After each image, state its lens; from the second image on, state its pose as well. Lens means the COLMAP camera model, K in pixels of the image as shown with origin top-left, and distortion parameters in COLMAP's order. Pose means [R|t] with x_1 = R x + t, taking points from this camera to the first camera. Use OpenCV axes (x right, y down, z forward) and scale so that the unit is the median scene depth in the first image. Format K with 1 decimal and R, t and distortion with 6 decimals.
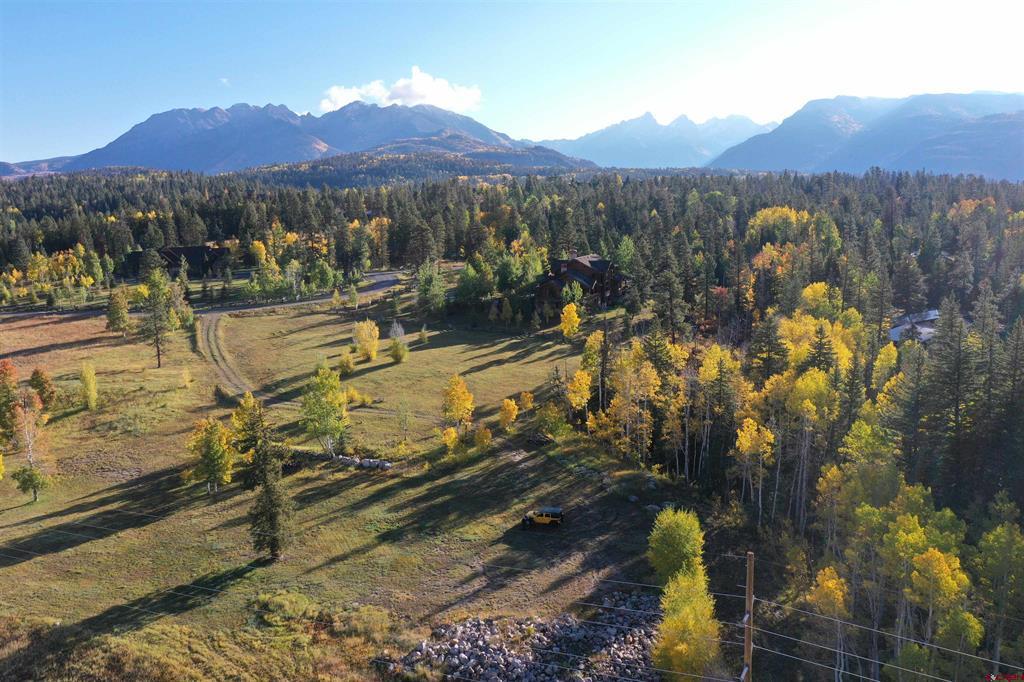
lens RADIAL K [[811.9, 0, 512.0], [0, 811.9, 341.0], [0, 0, 1]] dist [0.000626, 0.003830]
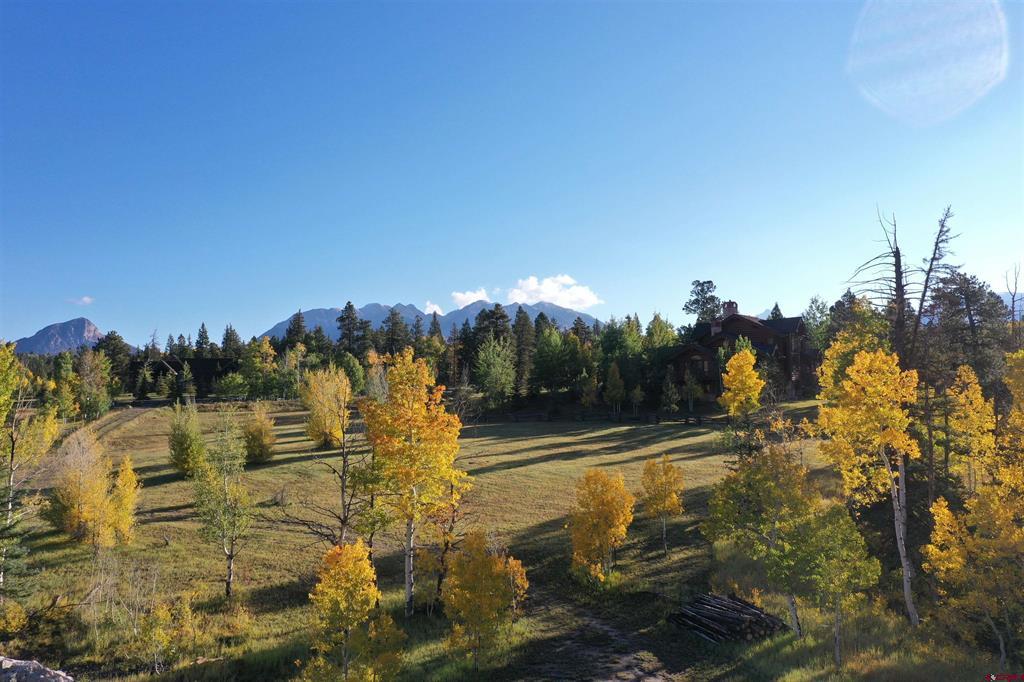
lens RADIAL K [[811.9, 0, 512.0], [0, 811.9, 341.0], [0, 0, 1]] dist [0.000626, 0.003830]
pose [[0.989622, 0.001183, -0.143691, 0.003910], [-0.035583, 0.970840, -0.237075, 0.064536], [0.139220, 0.239727, 0.960806, 0.463736]]
